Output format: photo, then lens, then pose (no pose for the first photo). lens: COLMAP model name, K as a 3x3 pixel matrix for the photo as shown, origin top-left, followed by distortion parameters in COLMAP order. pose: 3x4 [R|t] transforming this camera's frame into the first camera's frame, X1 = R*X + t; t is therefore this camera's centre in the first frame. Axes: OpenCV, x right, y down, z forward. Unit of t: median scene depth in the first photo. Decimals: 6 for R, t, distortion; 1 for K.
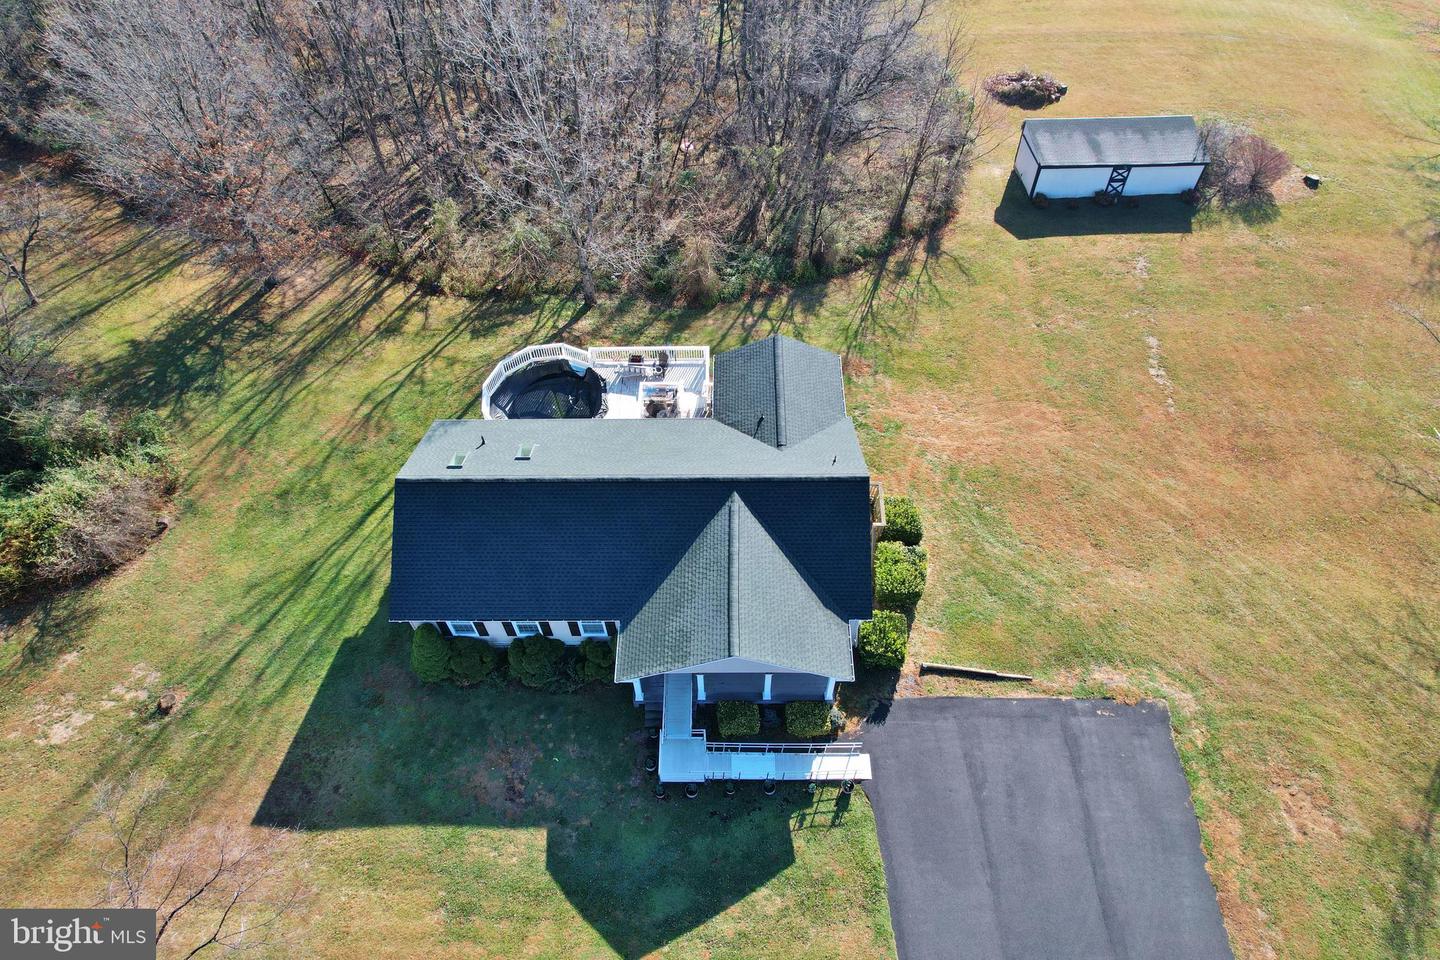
lens RADIAL K [[920.3, 0, 719.9], [0, 920.3, 479.5], [0, 0, 1]] dist [-0.052737, 0.038615]
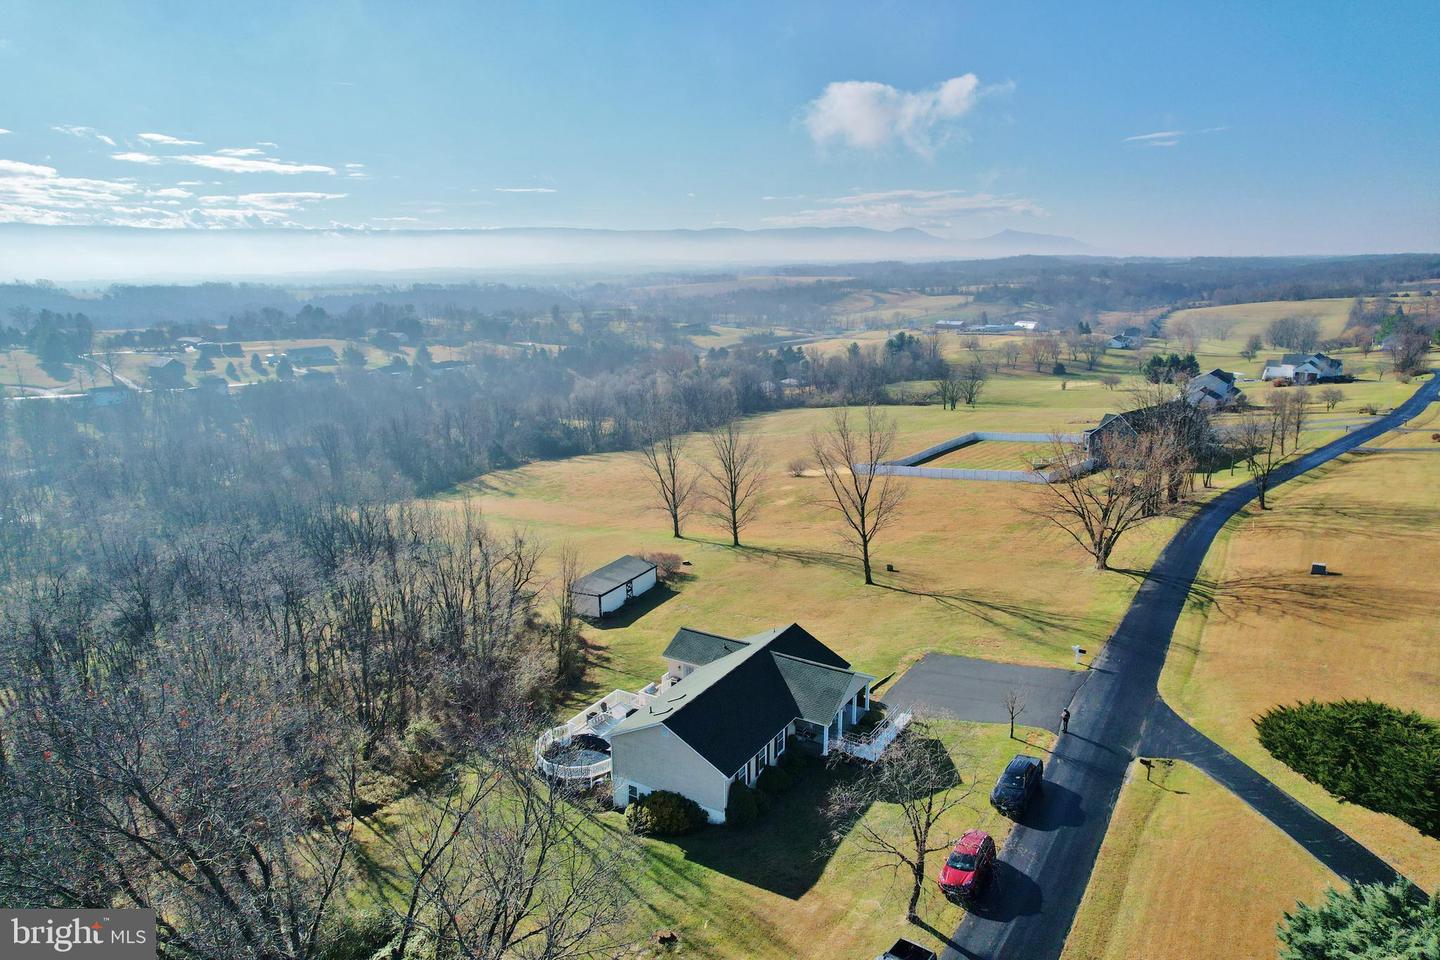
lens RADIAL K [[920.3, 0, 718.0], [0, 920.3, 481.1], [0, 0, 1]] dist [-0.052737, 0.038615]
pose [[0.518581, -0.198526, 0.831662, -1.168750], [0.698168, 0.659826, -0.277835, 0.178014], [-0.493594, 0.724719, 0.480777, -0.089954]]
